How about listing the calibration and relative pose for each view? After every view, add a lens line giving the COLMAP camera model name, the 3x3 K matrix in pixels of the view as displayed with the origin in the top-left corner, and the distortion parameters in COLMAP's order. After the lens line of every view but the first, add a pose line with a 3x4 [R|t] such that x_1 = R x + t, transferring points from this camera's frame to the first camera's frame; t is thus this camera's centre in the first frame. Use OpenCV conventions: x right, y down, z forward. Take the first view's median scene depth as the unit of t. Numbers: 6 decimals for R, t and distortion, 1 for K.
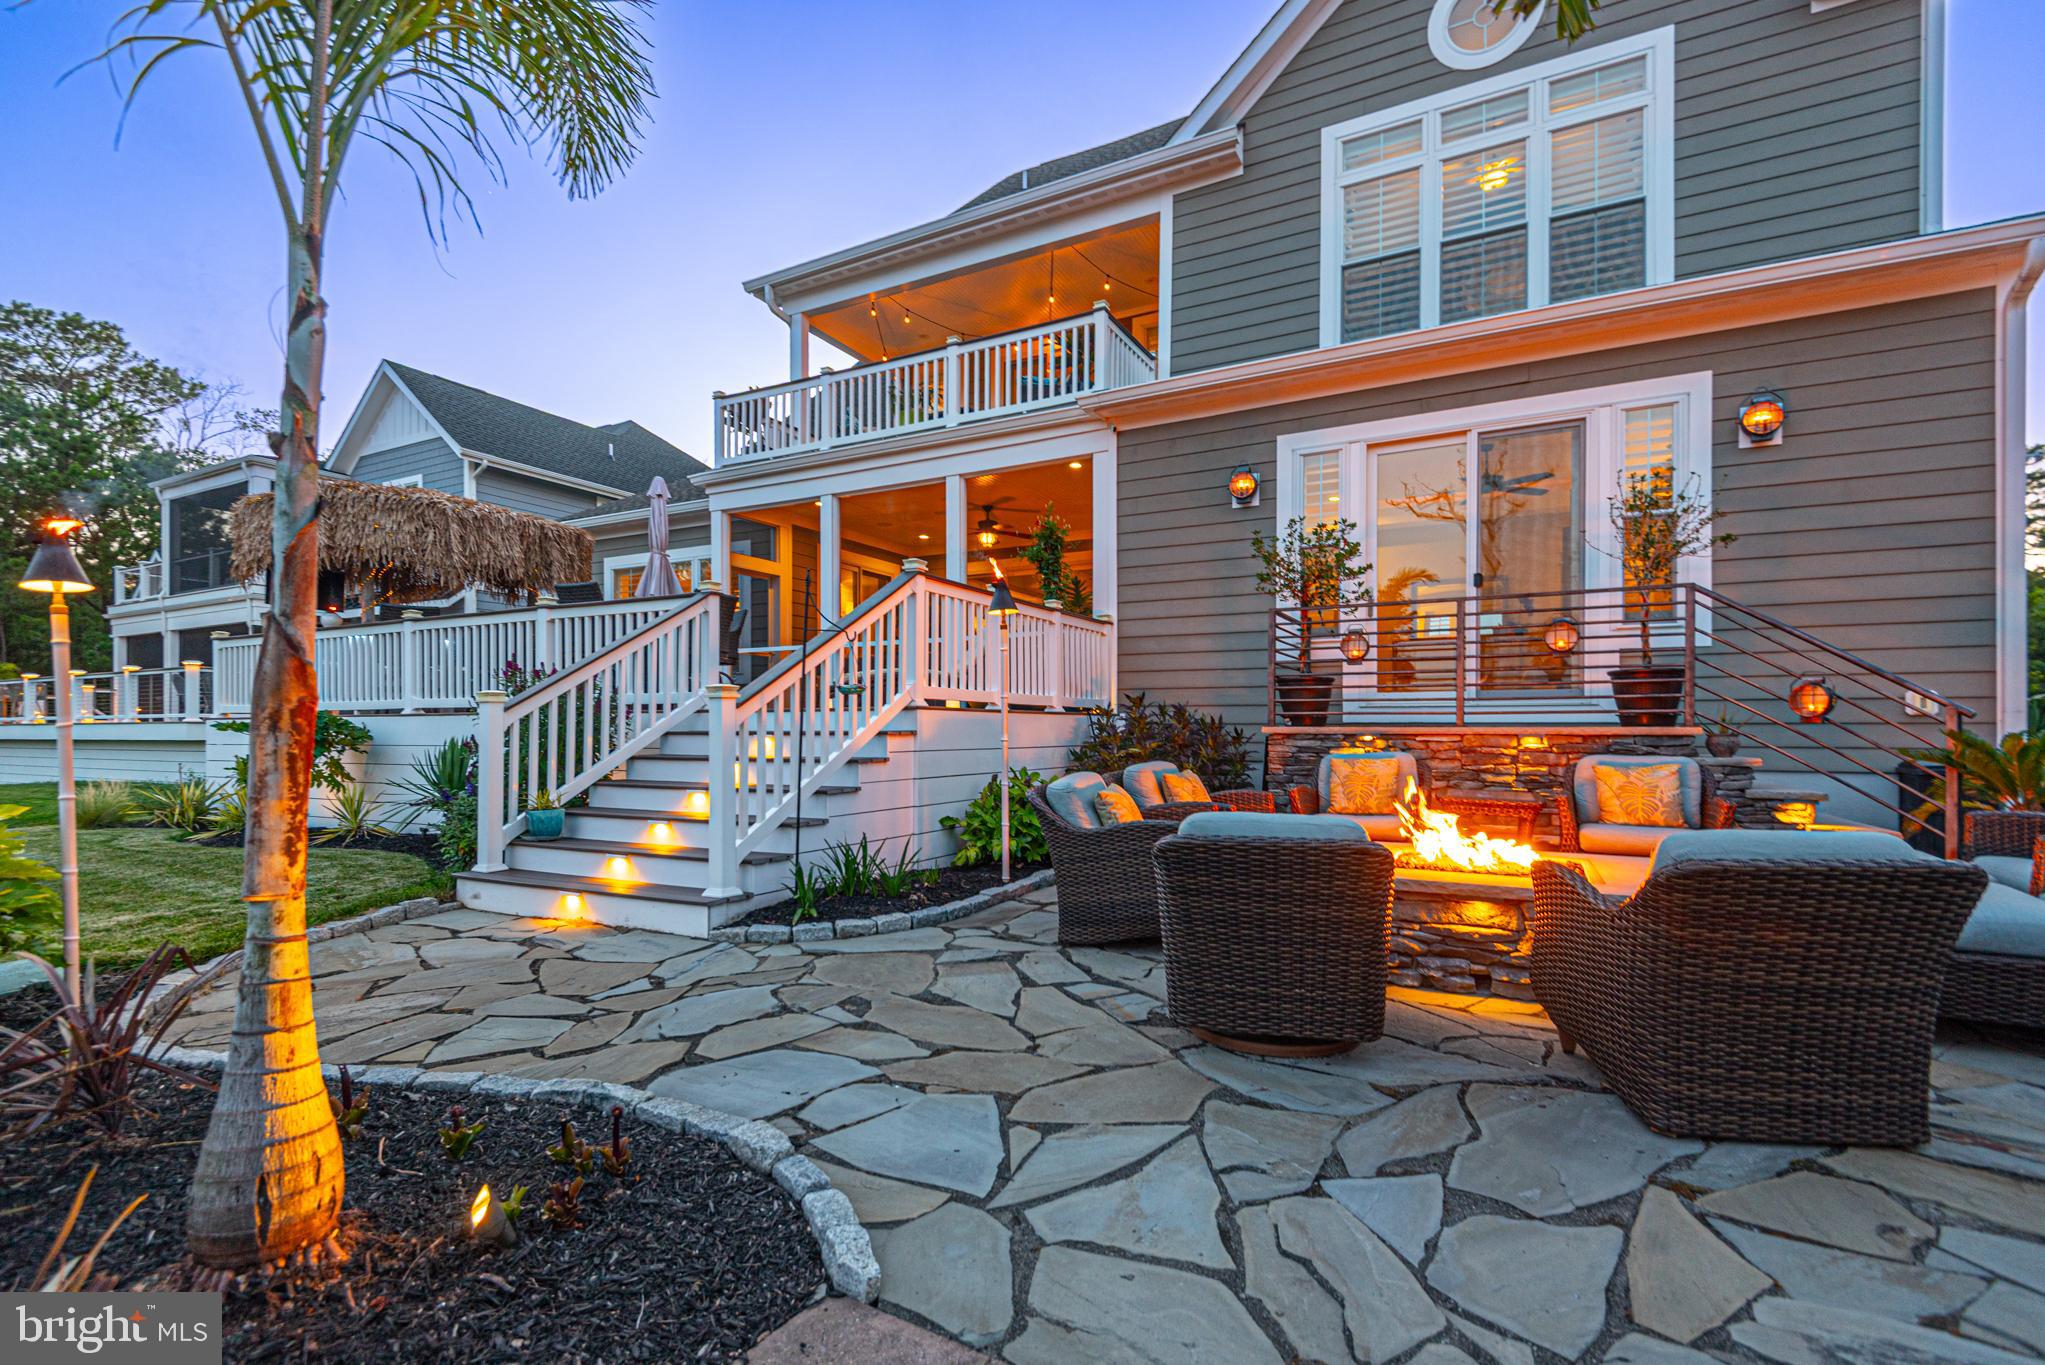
lens RADIAL K [[933.6, 0, 1028.9], [0, 933.6, 723.4], [0, 0, 1]] dist [0.013122, 0.000106]
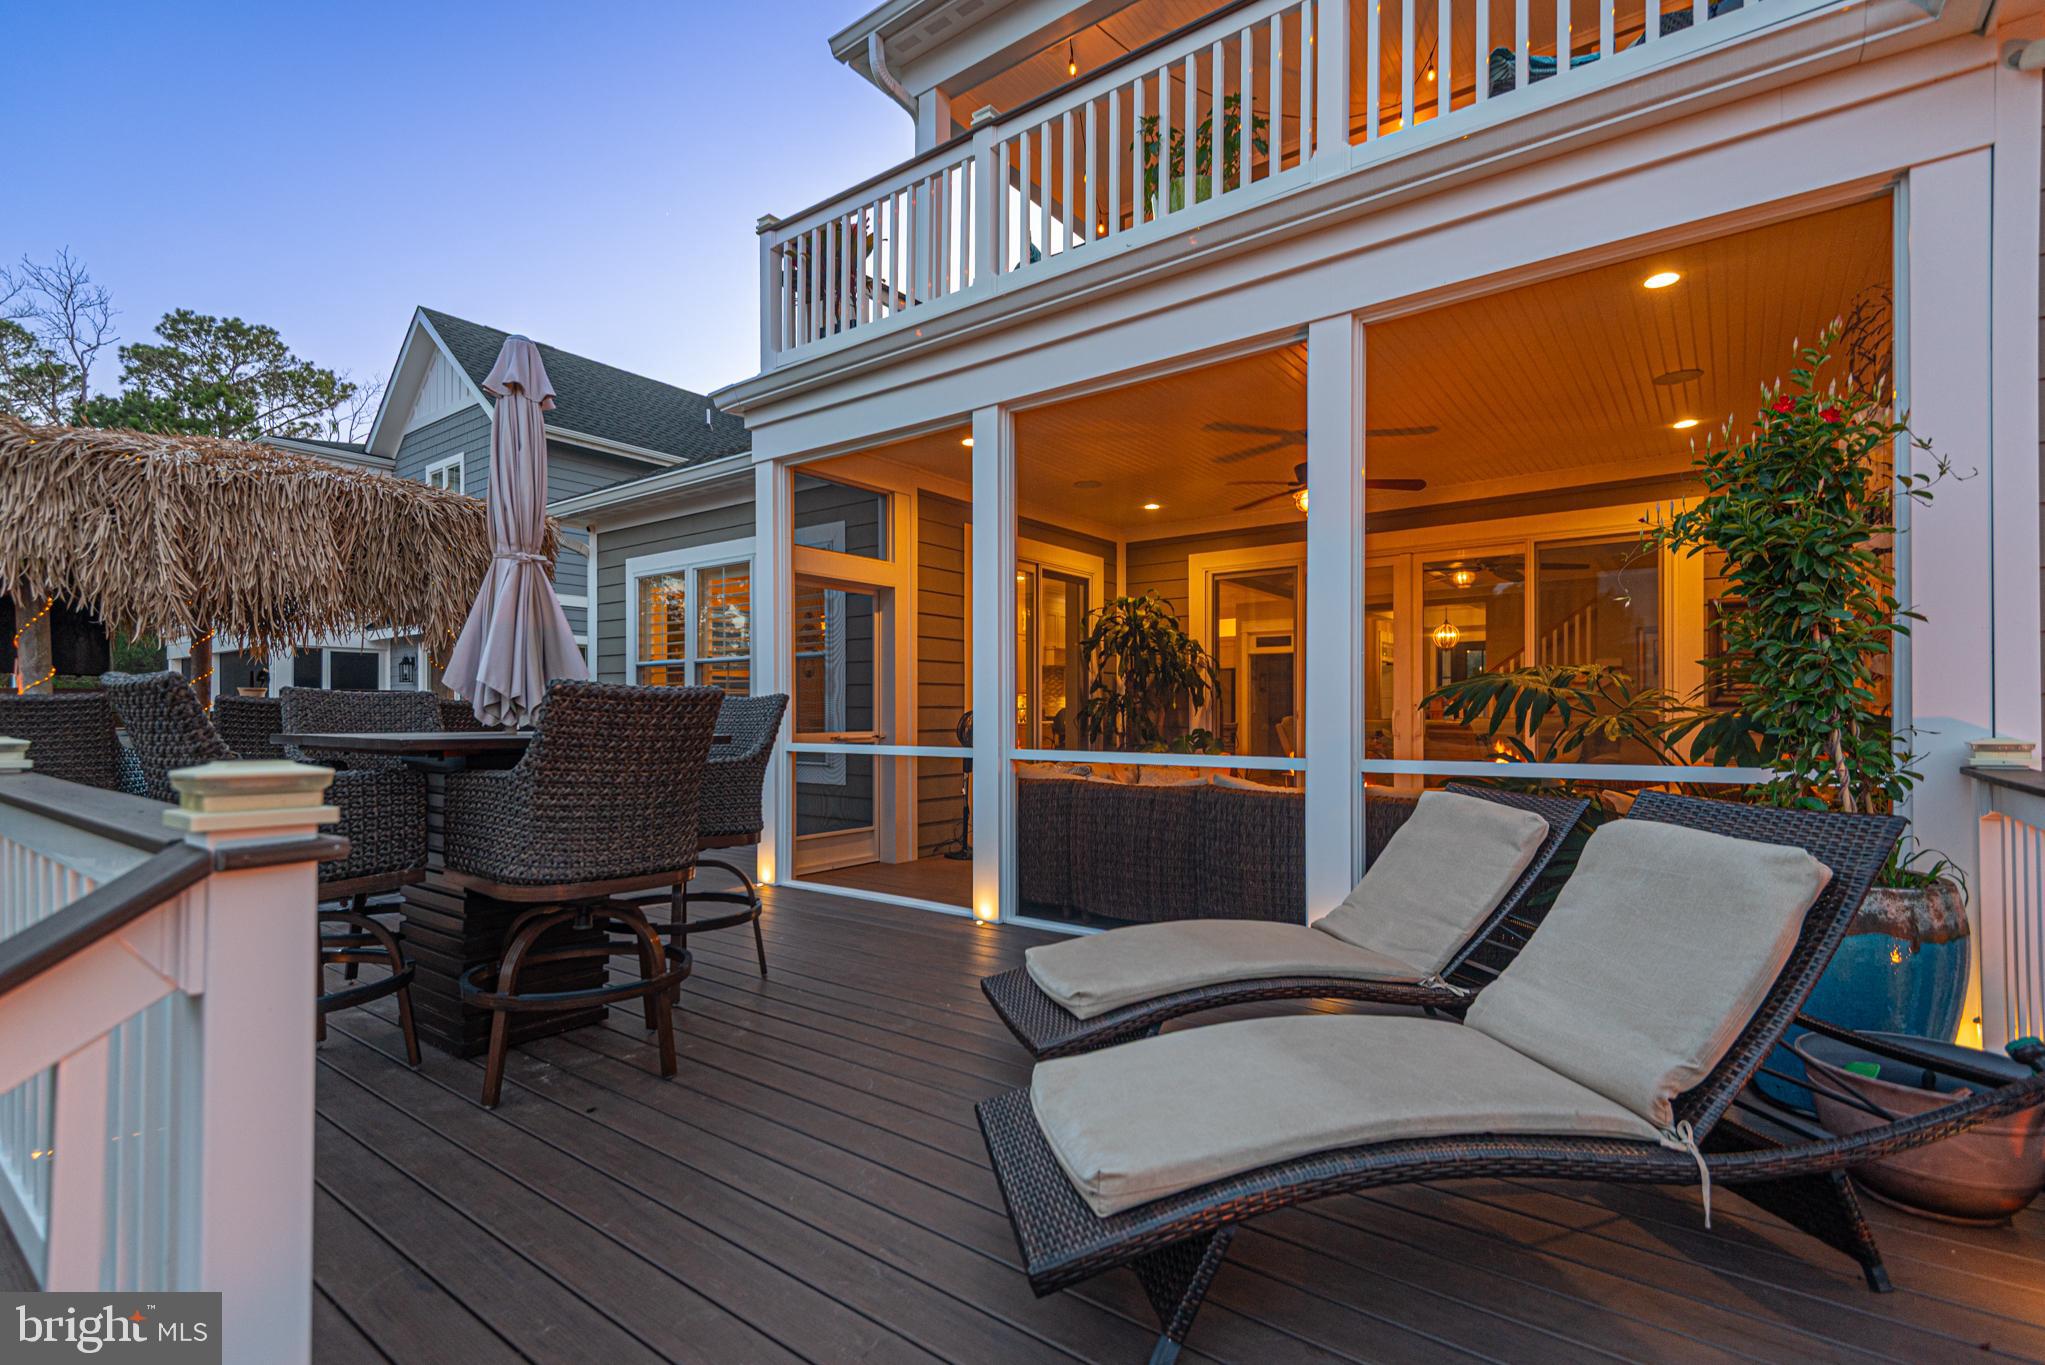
lens RADIAL K [[918.7, 0, 1032.2], [0, 918.7, 711.1], [0, 0, 1]] dist [0.011845, 0.000215]
pose [[0.988570, -0.000278, -0.150761, -0.124619], [0.001641, 0.999959, 0.008910, -0.102408], [0.150752, -0.009056, 0.988530, 0.552564]]
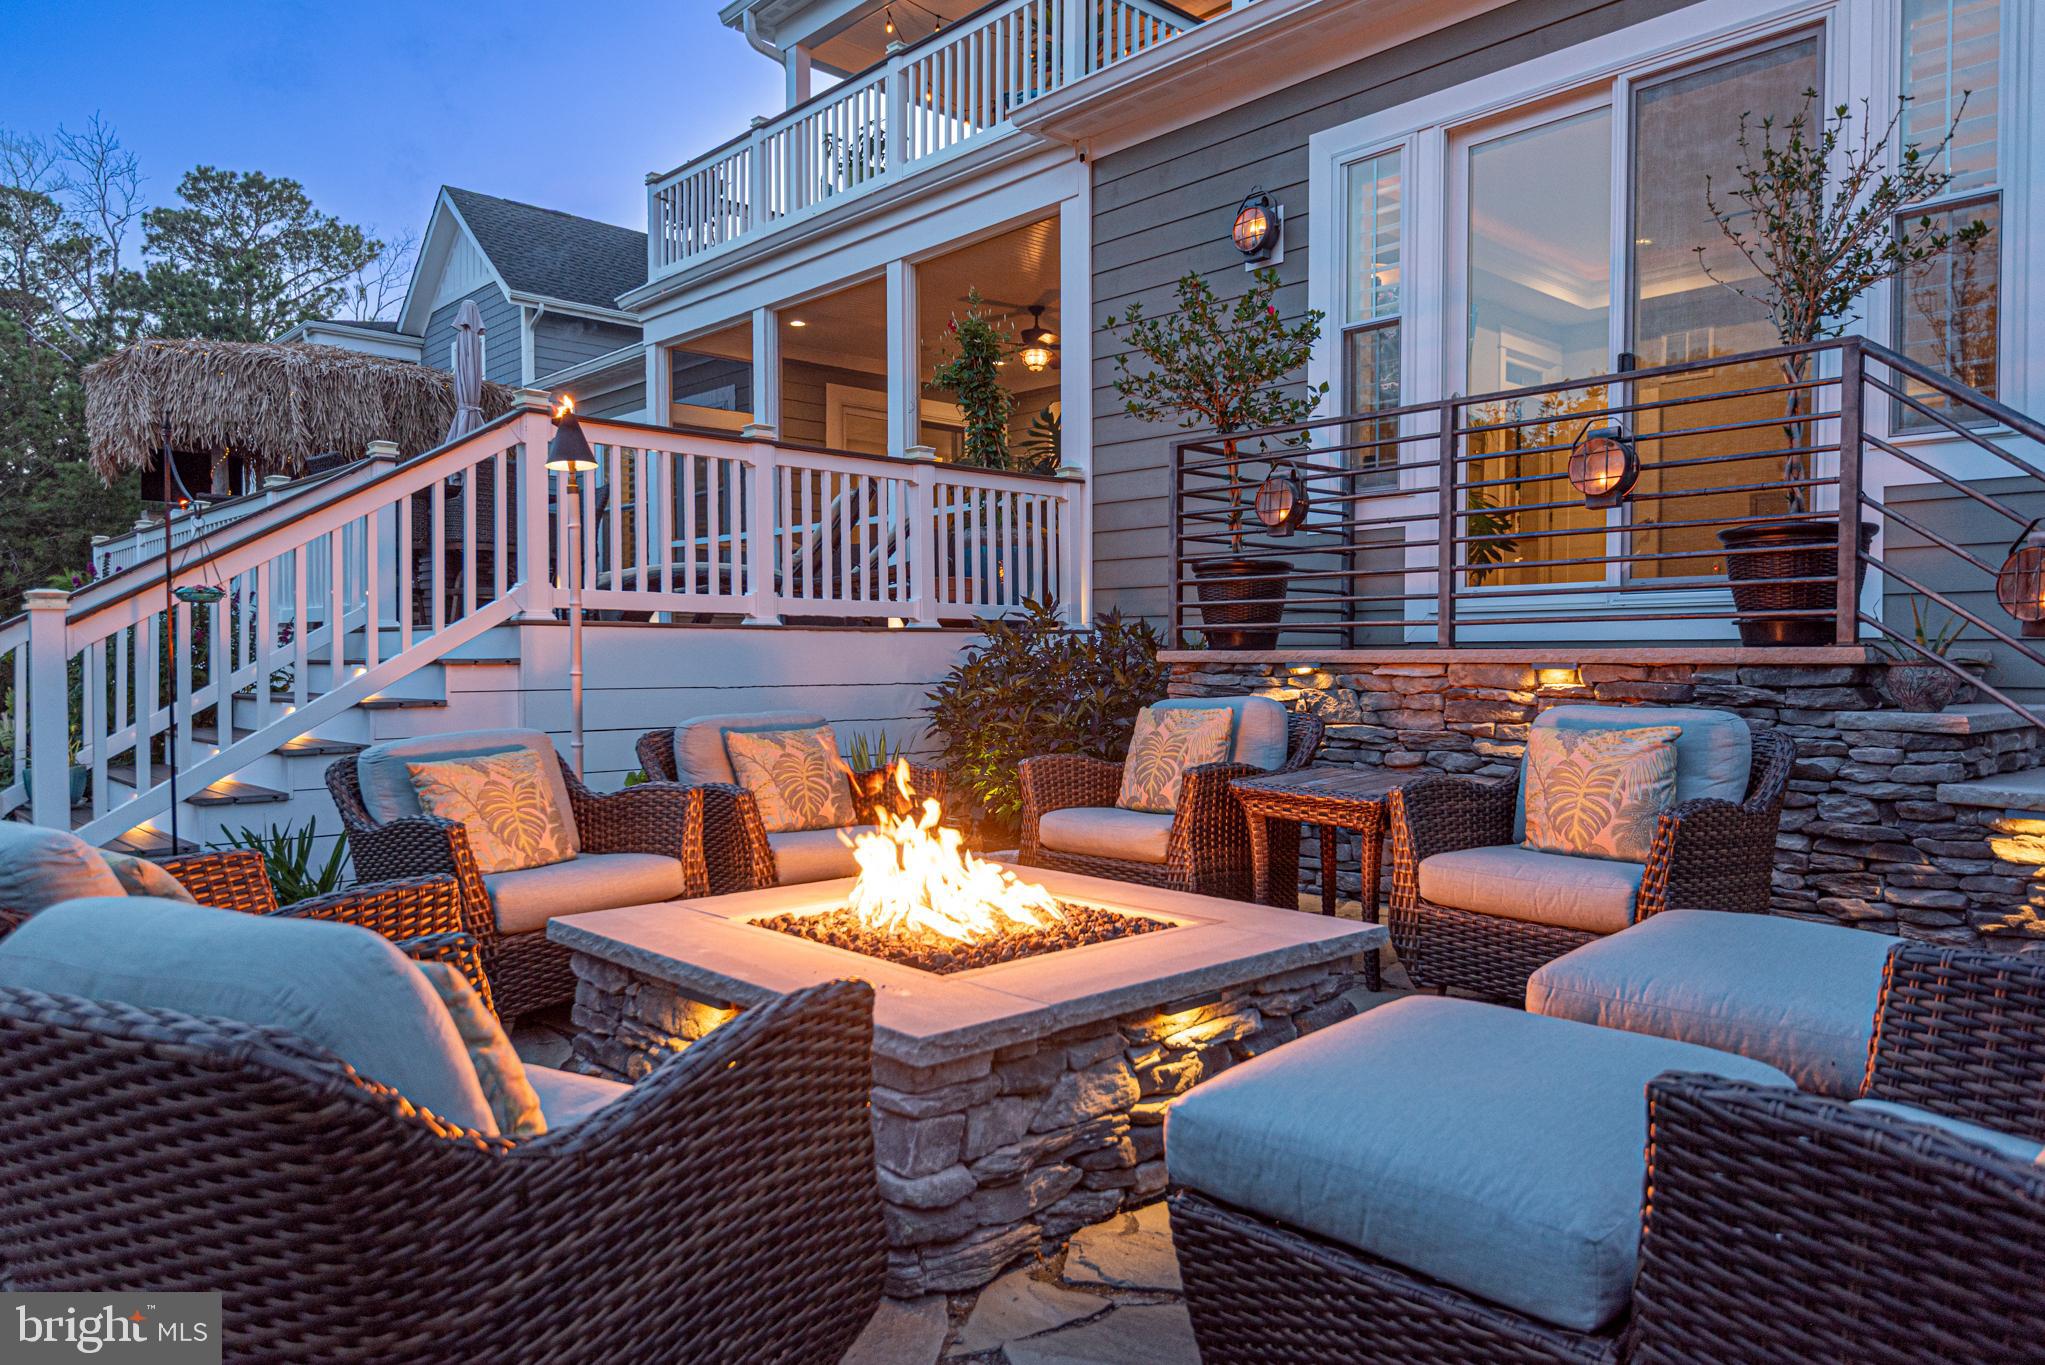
lens RADIAL K [[1366.3, 0, 1066.1], [0, 1366.3, 682.5], [0, 0, 1]] dist [0.005610, 0.035622]
pose [[0.948518, 0.003829, -0.316699, 0.292650], [0.004458, 0.999666, 0.025437, 0.001183], [0.316691, -0.025539, 0.948185, 0.120379]]
